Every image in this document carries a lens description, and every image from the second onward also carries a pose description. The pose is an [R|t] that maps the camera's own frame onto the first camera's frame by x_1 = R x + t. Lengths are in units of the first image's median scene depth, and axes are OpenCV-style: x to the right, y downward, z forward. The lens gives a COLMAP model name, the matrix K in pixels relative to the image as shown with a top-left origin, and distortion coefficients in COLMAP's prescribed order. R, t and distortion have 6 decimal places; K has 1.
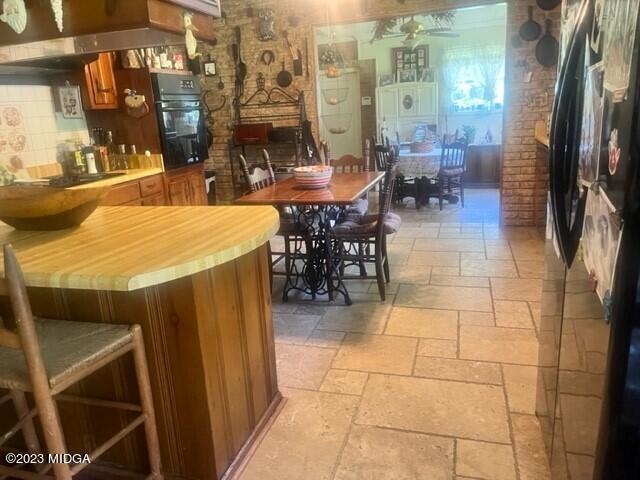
lens RADIAL K [[488.3, 0, 319.3], [0, 488.3, 238.6], [0, 0, 1]] dist [0.040099, -0.011805]
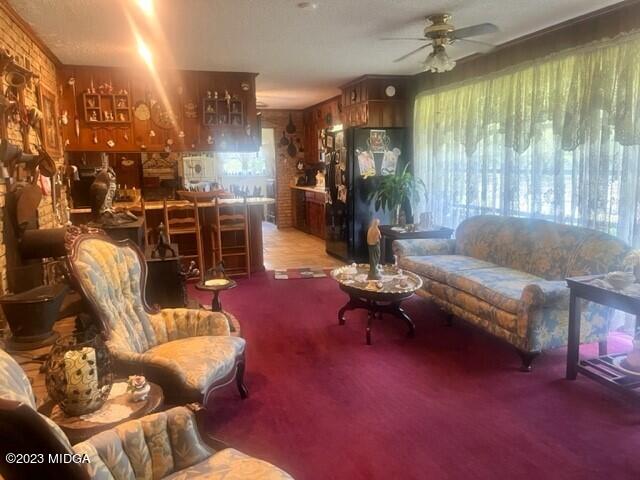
lens RADIAL K [[488.3, 0, 319.8], [0, 488.3, 239.3], [0, 0, 1]] dist [0.040099, -0.011805]
pose [[0.825251, -0.042286, 0.563181, -0.629762], [0.115939, 0.988639, -0.095660, 0.228143], [-0.552738, 0.144238, 0.820778, -0.762598]]
